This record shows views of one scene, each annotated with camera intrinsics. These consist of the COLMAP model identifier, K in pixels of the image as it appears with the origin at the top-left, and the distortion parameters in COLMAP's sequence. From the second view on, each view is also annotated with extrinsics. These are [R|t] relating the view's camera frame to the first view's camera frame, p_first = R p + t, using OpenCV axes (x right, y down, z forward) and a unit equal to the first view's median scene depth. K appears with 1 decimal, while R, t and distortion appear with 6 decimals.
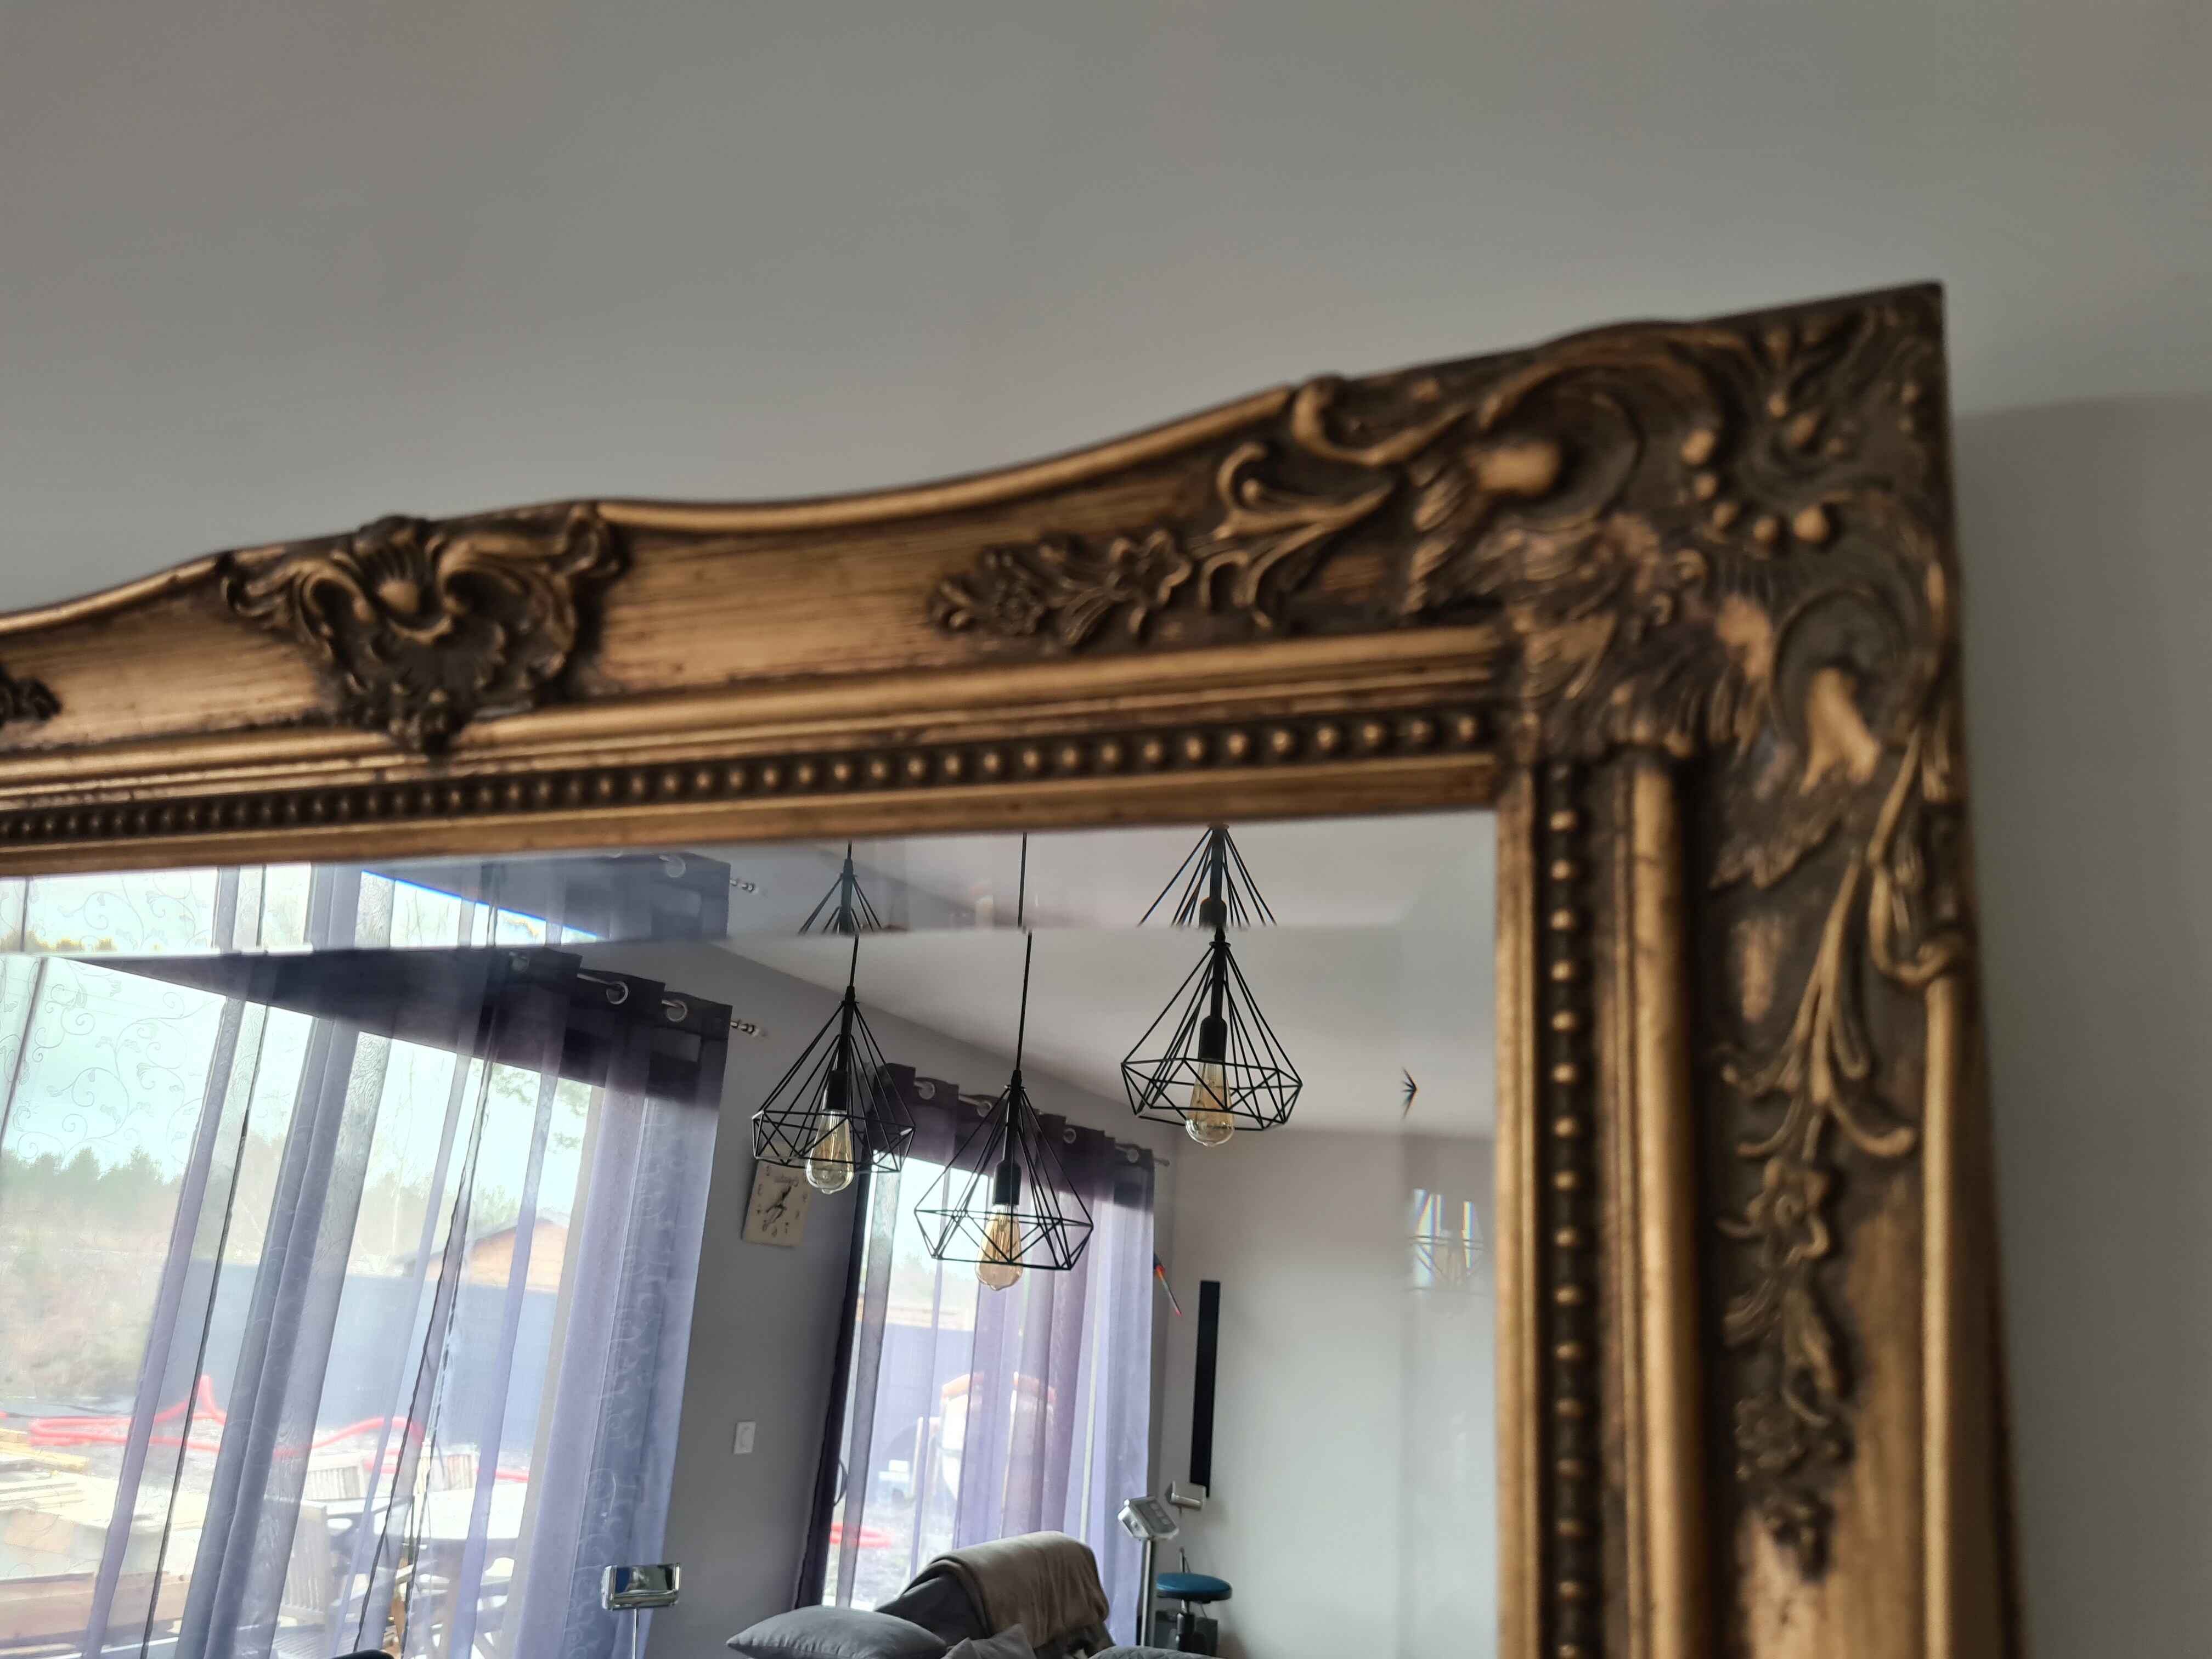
lens RADIAL K [[1675.0, 0, 1116.7], [0, 1675.0, 844.5], [0, 0, 1]] dist [0.035628, 0.006678]
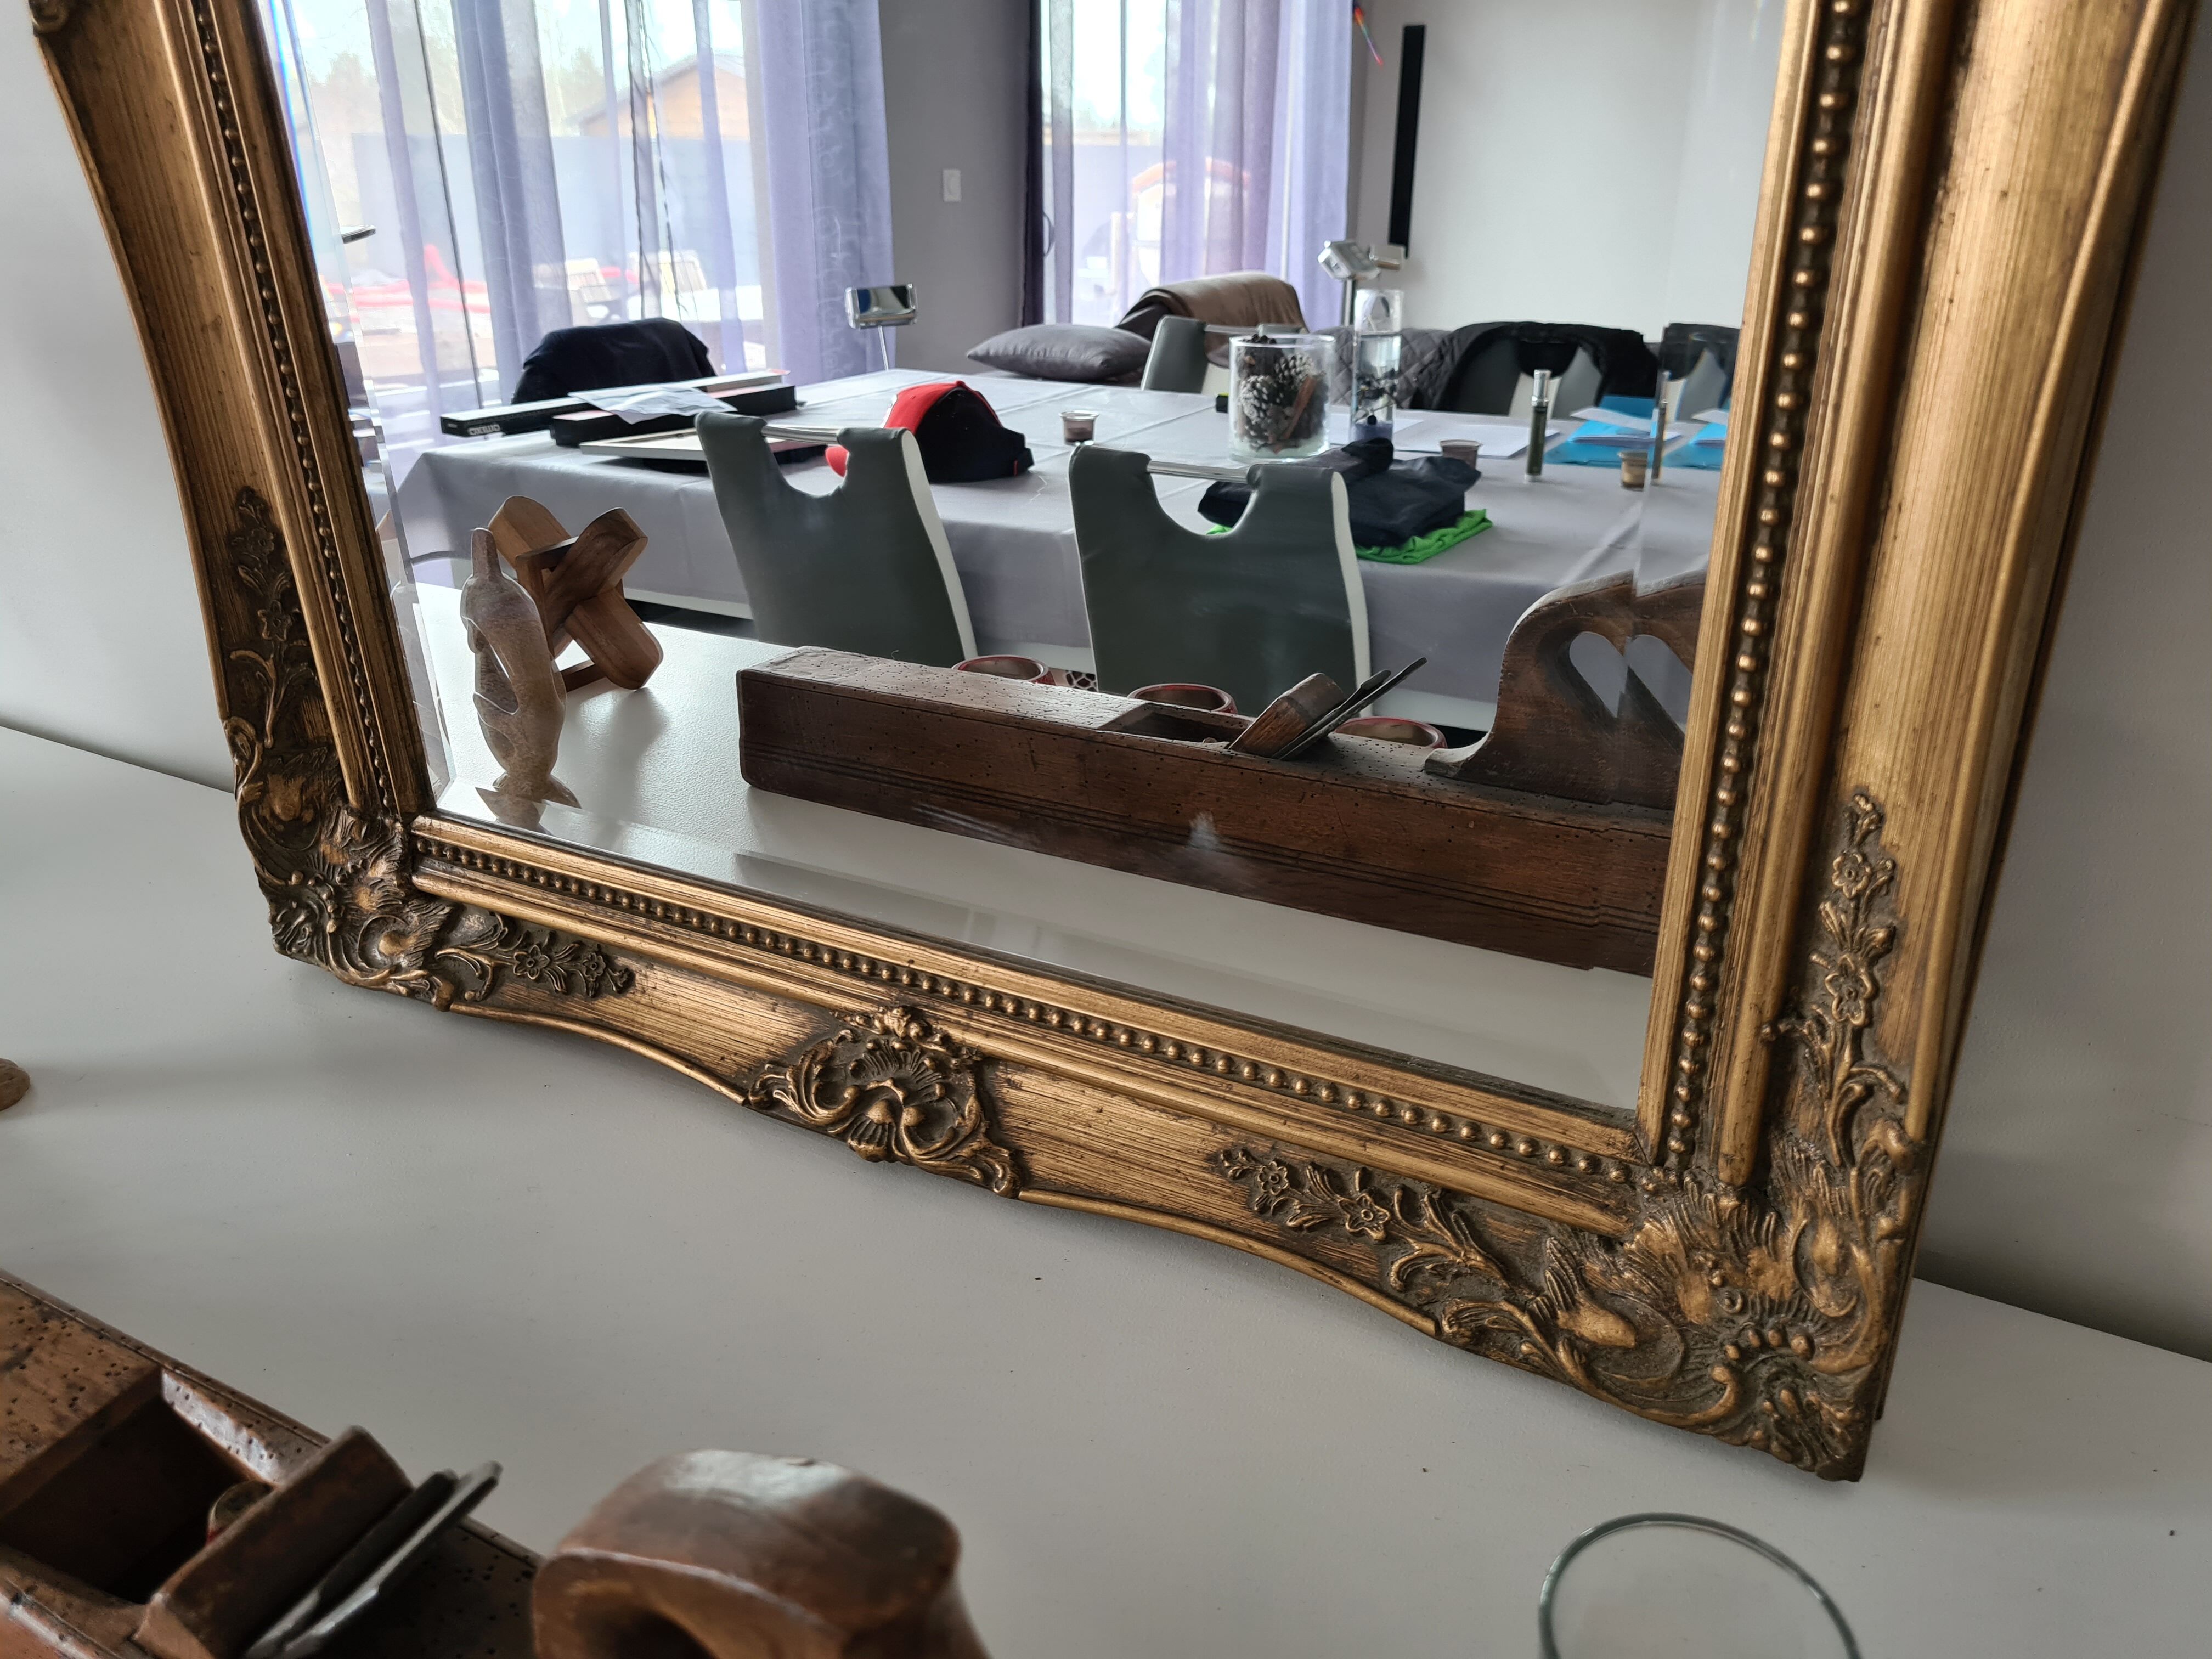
lens RADIAL K [[1663.4, 0, 1098.0], [0, 1663.4, 857.8], [0, 0, 1]] dist [0.060621, -0.057314]
pose [[0.991528, -0.021048, -0.128179, -0.145200], [0.095207, 0.789047, 0.606911, 0.863102], [0.088365, -0.613972, 0.784366, -0.505948]]
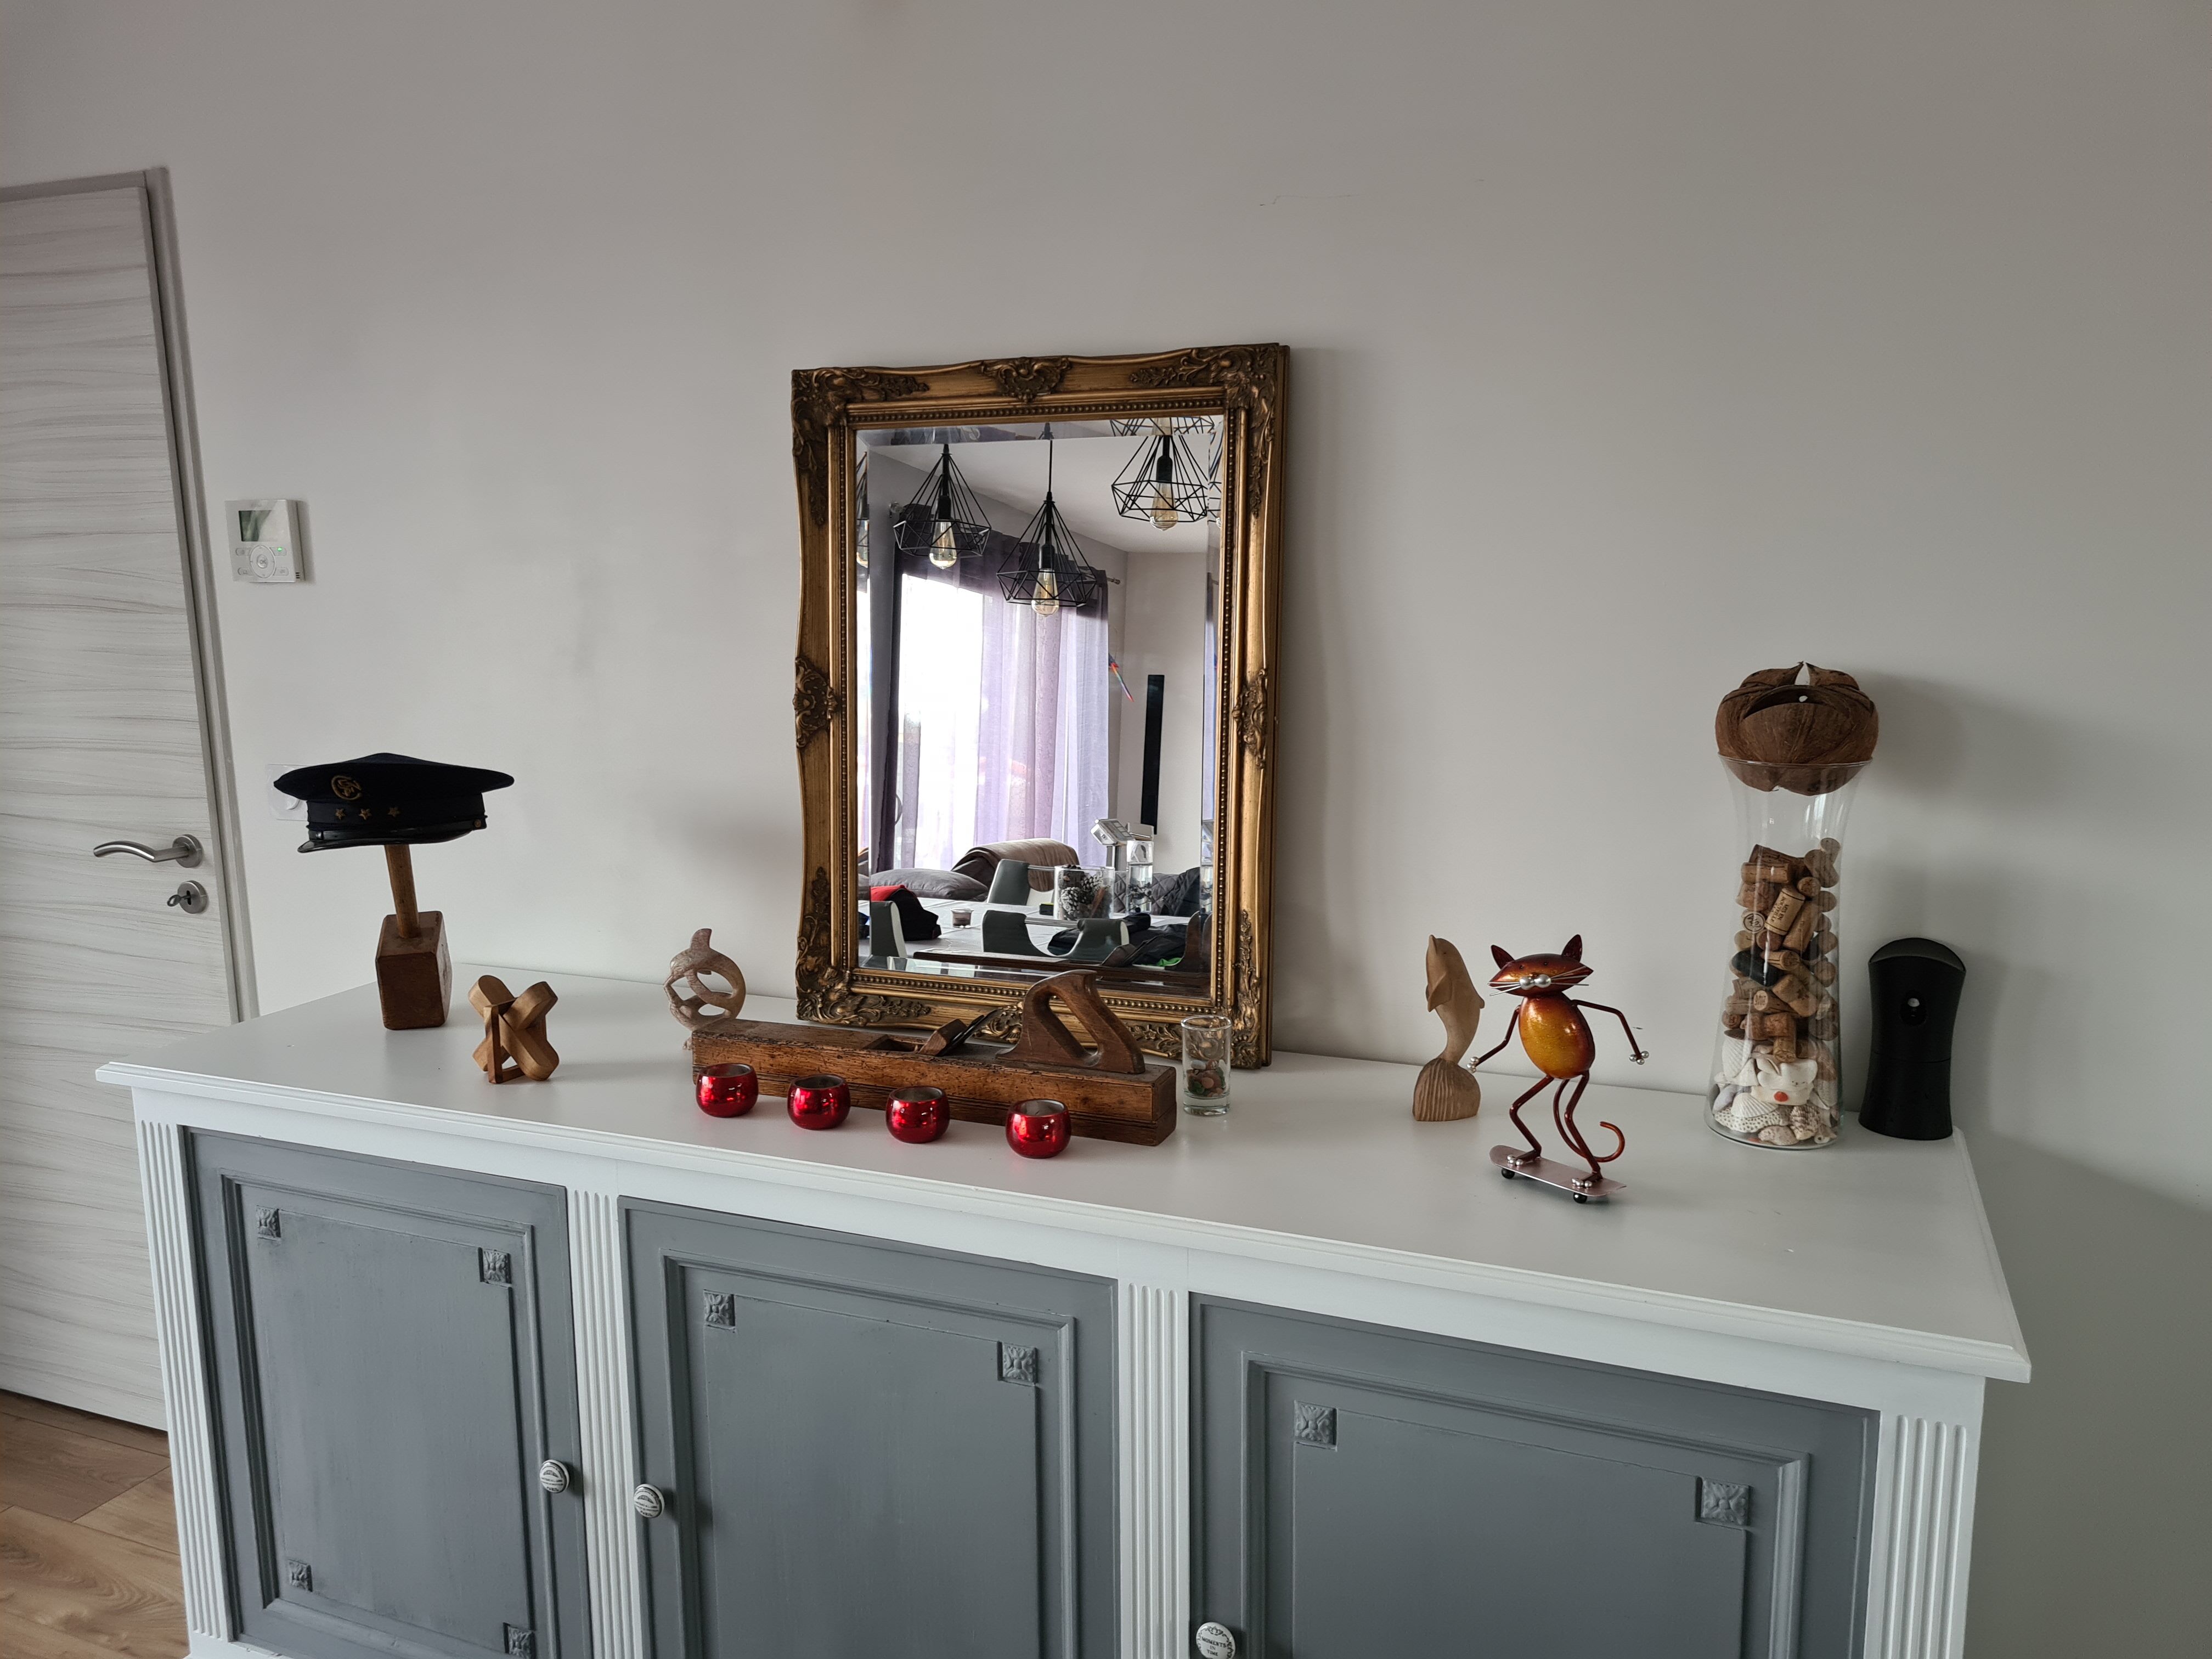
lens RADIAL K [[1663.4, 0, 1098.0], [0, 1663.4, 857.8], [0, 0, 1]] dist [0.060621, -0.057314]
pose [[0.999067, -0.037049, 0.022174, -0.389231], [0.027800, 0.944888, 0.326211, -0.436706], [-0.033038, -0.325290, 0.945037, -4.711685]]
